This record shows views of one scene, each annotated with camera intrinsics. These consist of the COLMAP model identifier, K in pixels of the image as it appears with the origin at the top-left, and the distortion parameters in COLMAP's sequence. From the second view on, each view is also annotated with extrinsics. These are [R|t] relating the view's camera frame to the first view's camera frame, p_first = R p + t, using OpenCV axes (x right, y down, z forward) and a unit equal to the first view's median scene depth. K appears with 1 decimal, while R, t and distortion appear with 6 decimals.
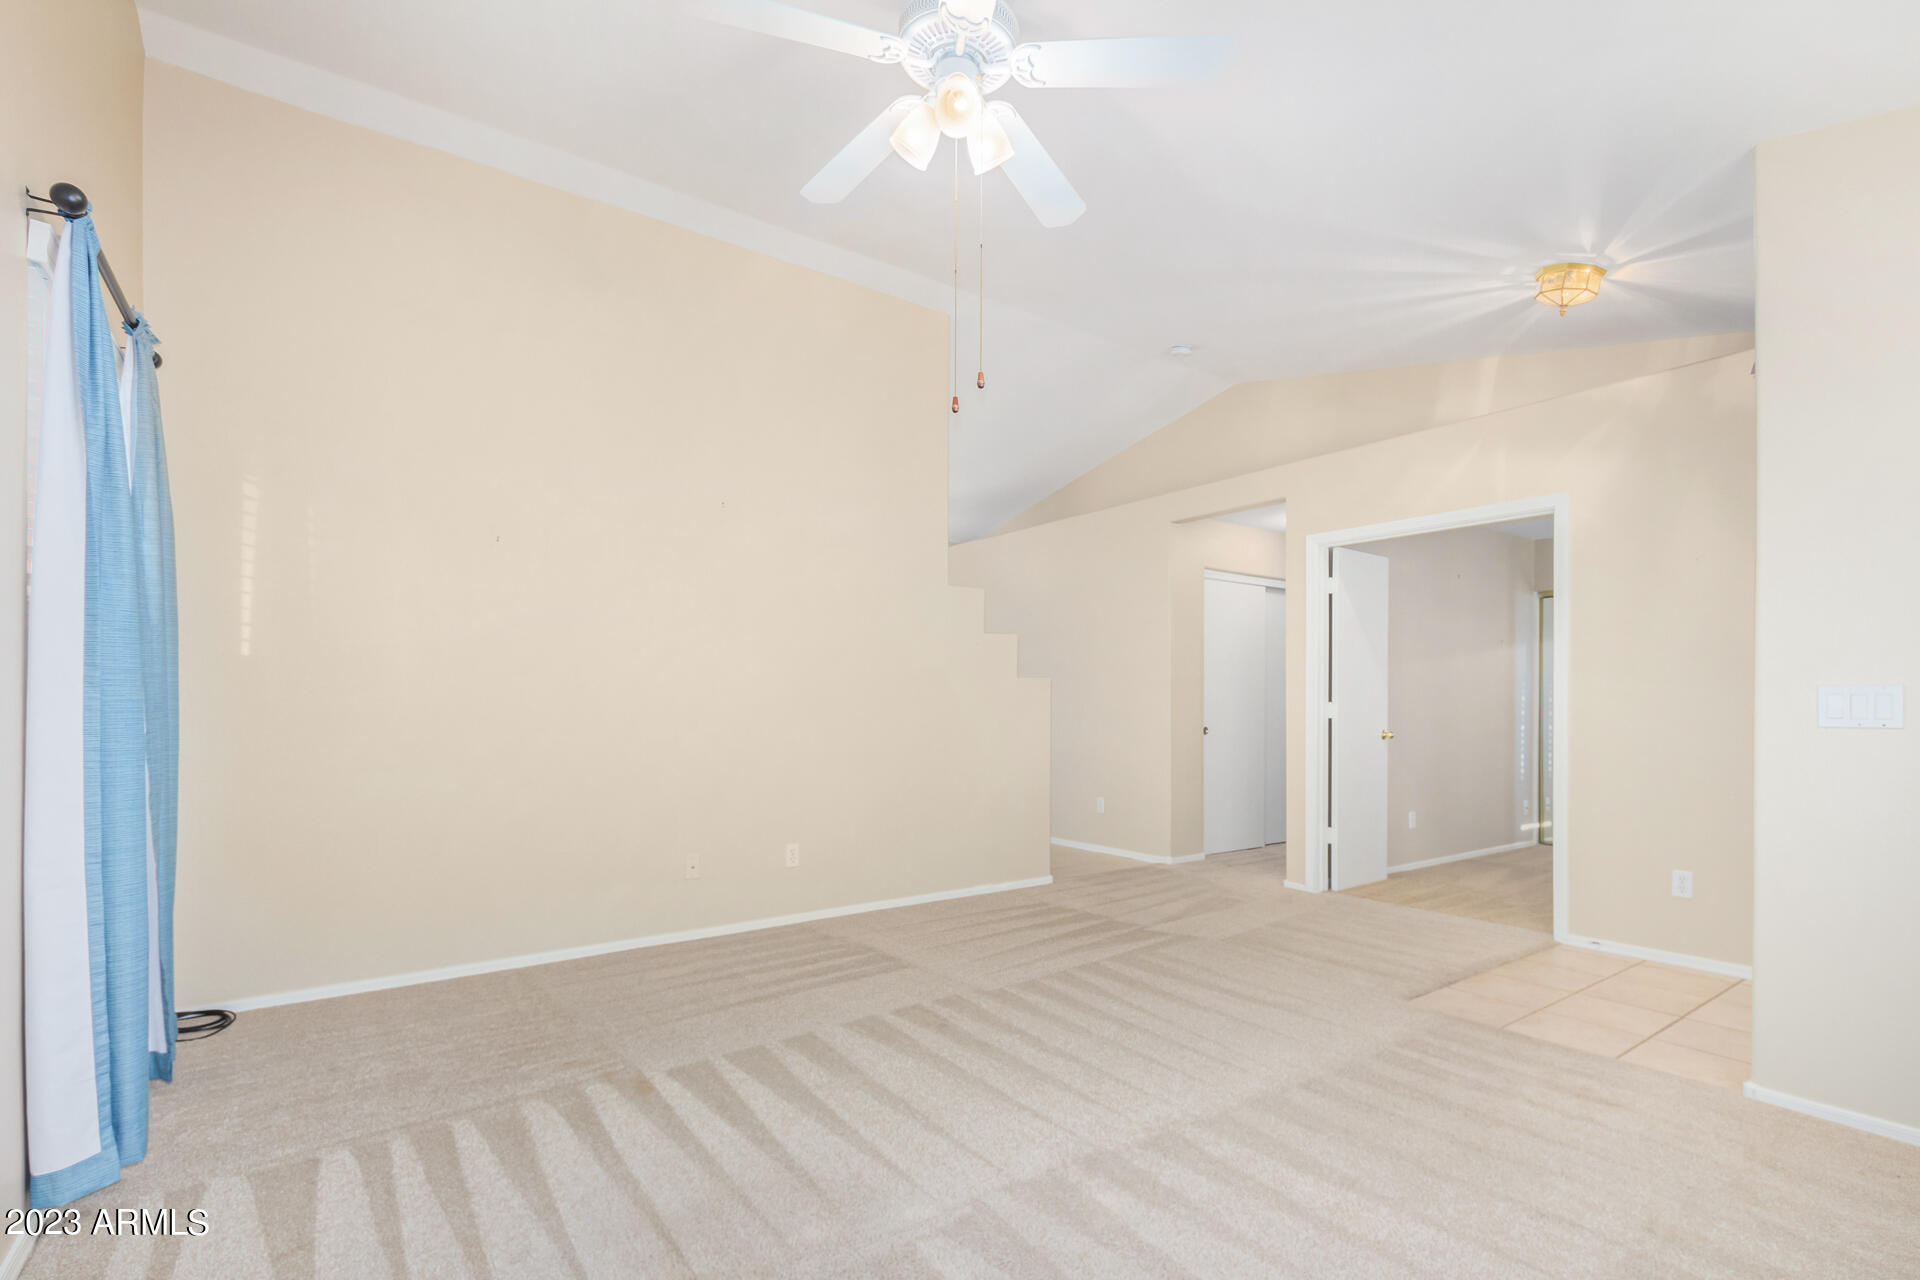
lens RADIAL K [[884.9, 0, 965.7], [0, 884.9, 698.0], [0, 0, 1]] dist [0.012229, -0.005843]
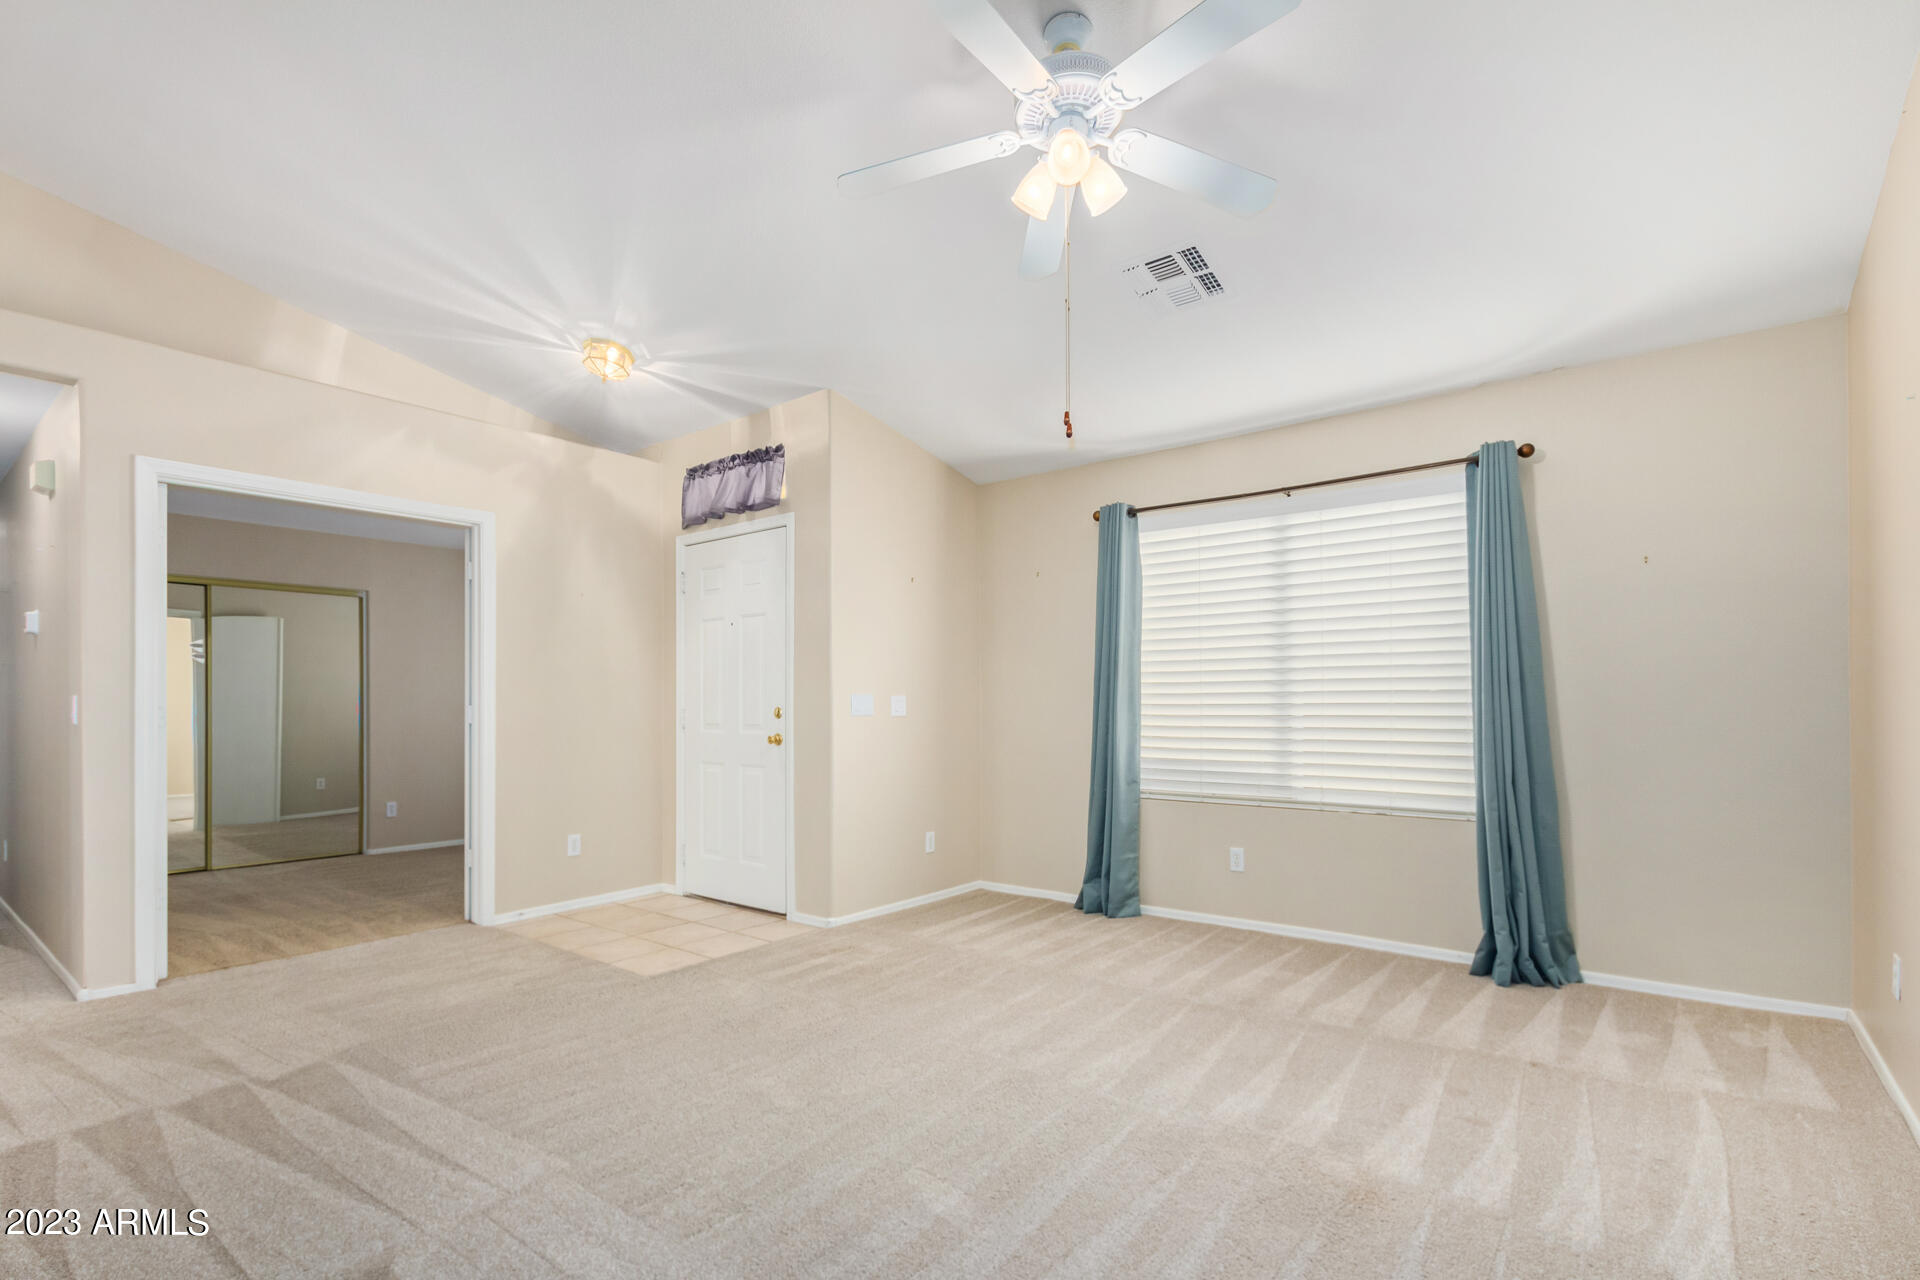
lens RADIAL K [[884.9, 0, 965.7], [0, 884.9, 698.0], [0, 0, 1]] dist [0.012229, -0.005843]
pose [[-0.285976, 0.008116, 0.958202, -0.555482], [-0.001162, 0.999960, -0.008817, 0.004845], [-0.958236, -0.003635, -0.285955, 0.770220]]
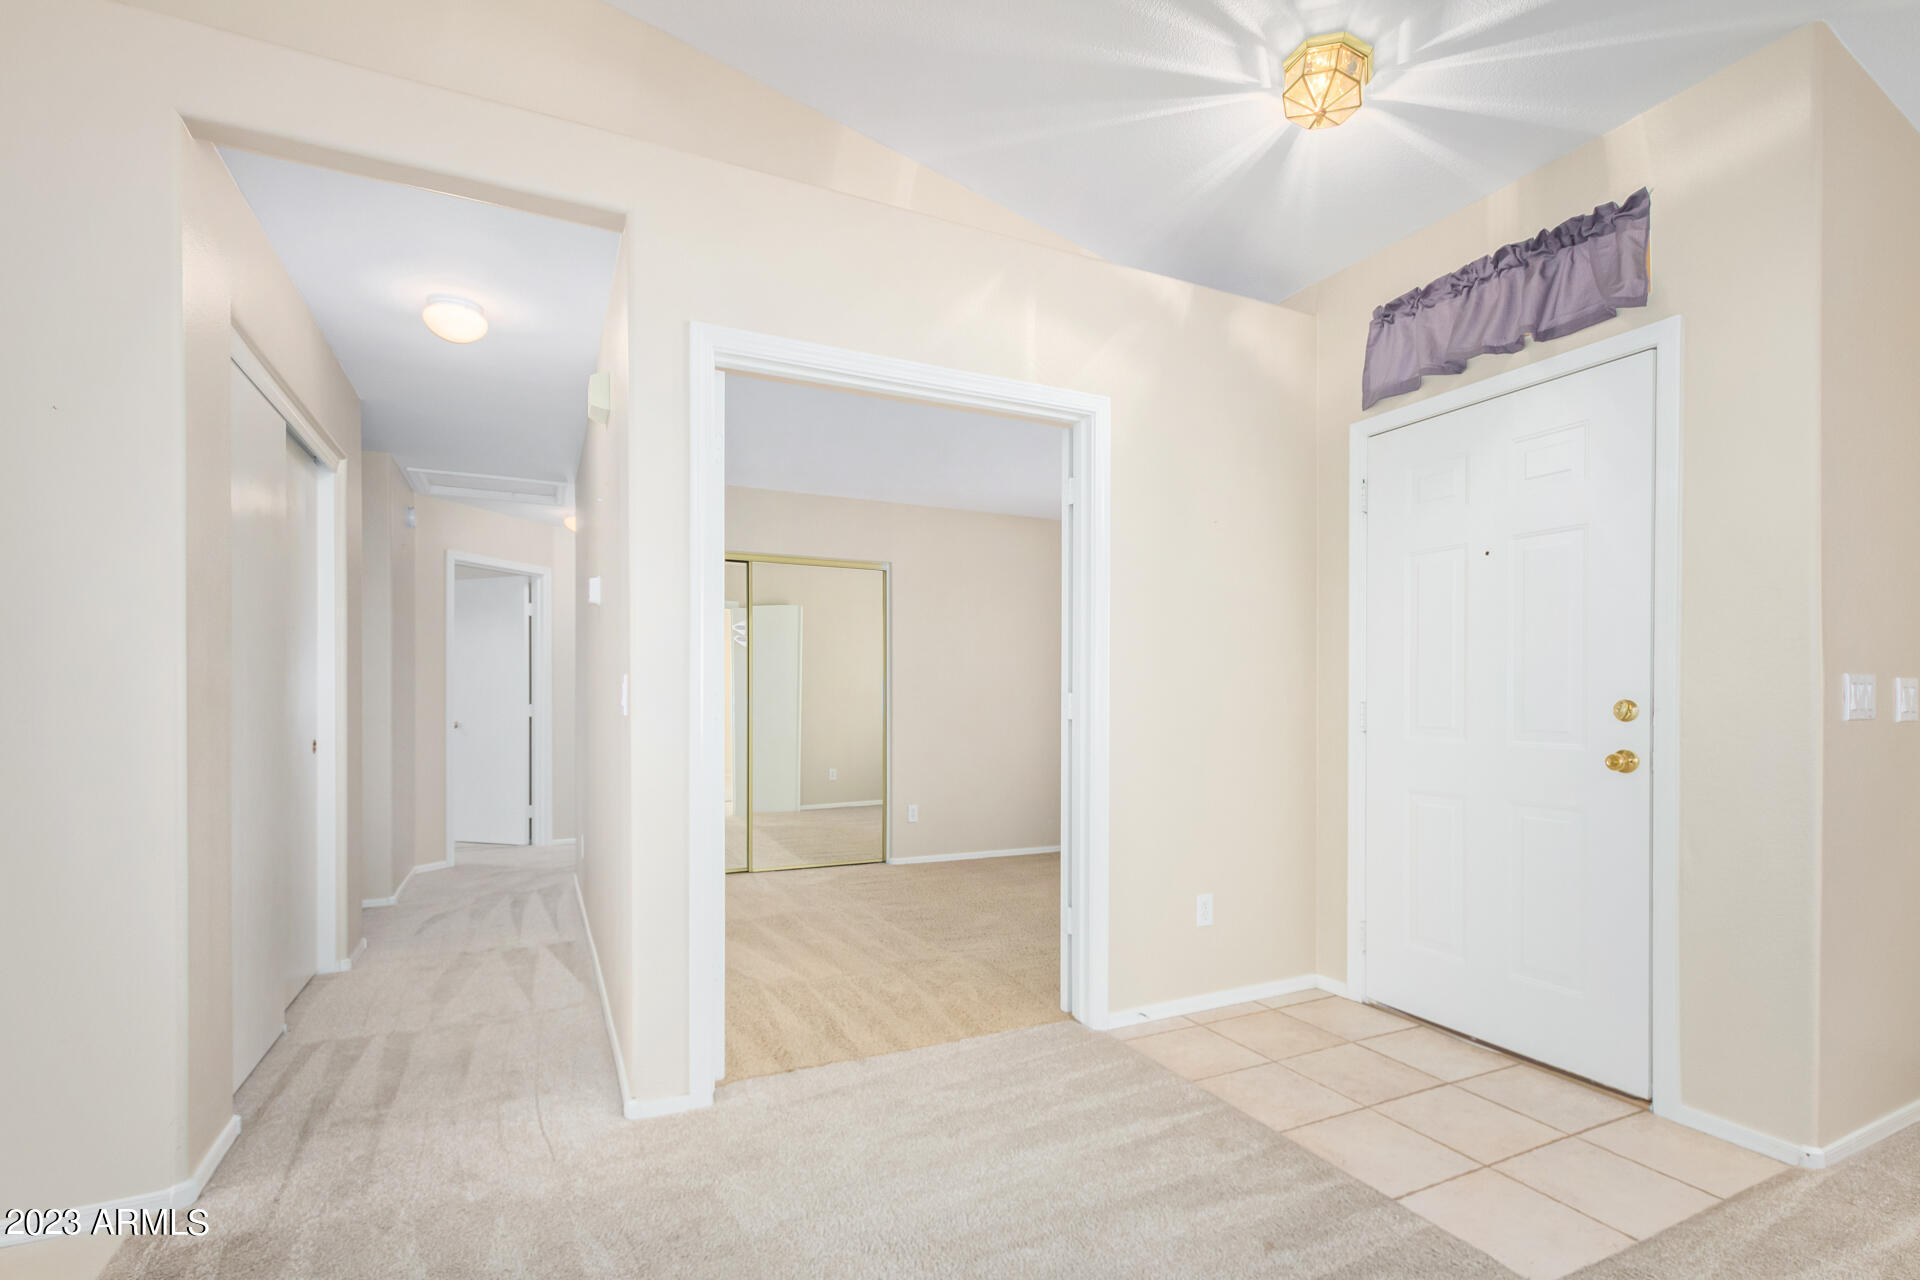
lens RADIAL K [[884.9, 0, 965.7], [0, 884.9, 698.0], [0, 0, 1]] dist [0.012229, -0.005843]
pose [[0.154970, -0.000818, 0.987919, -0.053063], [-0.008592, 0.999961, 0.002176, 0.008351], [-0.987882, -0.008825, 0.154957, 1.022411]]
